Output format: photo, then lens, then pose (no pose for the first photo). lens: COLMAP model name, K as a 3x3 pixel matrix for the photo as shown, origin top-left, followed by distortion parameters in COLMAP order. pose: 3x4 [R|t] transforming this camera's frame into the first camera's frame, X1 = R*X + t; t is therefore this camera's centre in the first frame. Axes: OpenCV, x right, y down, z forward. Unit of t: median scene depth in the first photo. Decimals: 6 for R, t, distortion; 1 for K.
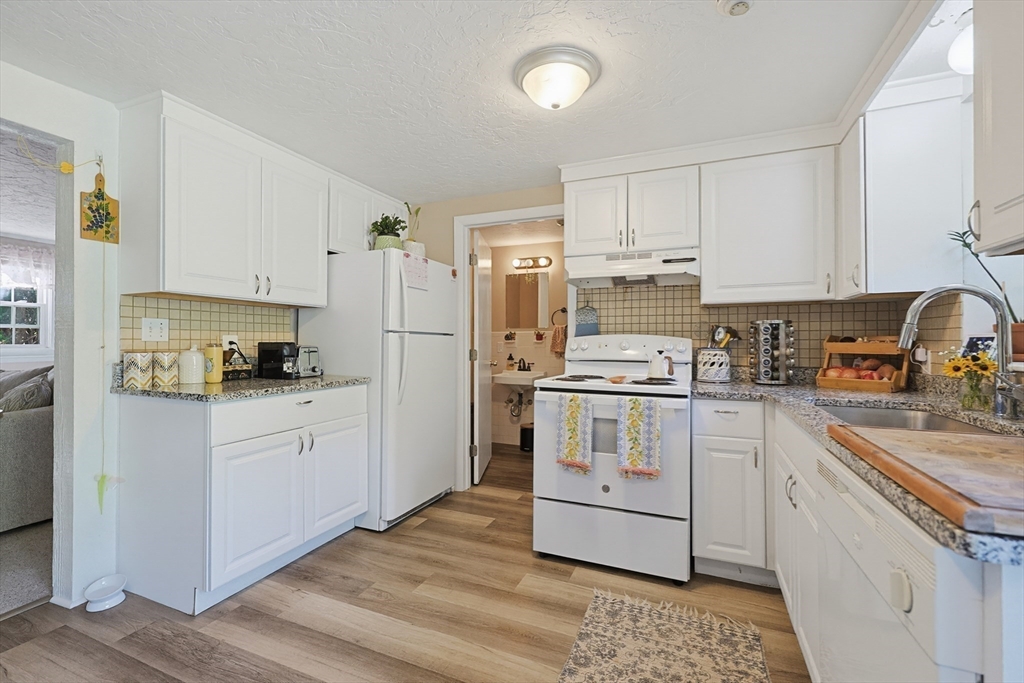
lens RADIAL K [[438.0, 0, 518.3], [0, 438.0, 340.1], [0, 0, 1]] dist [-0.000952, -0.000055]
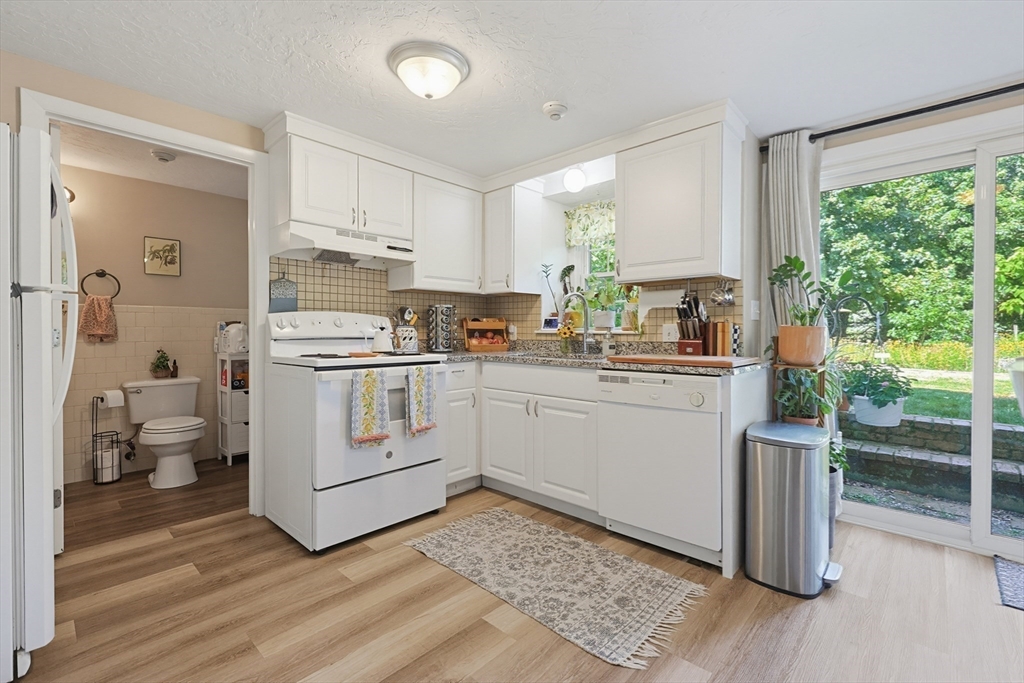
lens RADIAL K [[448.8, 0, 518.1], [0, 448.8, 335.1], [0, 0, 1]] dist [0.000724, 0.000063]
pose [[0.347487, -0.014034, 0.937580, -0.714711], [-0.005550, 0.999840, 0.017022, 0.026065], [-0.937668, -0.011118, 0.347354, 0.324472]]
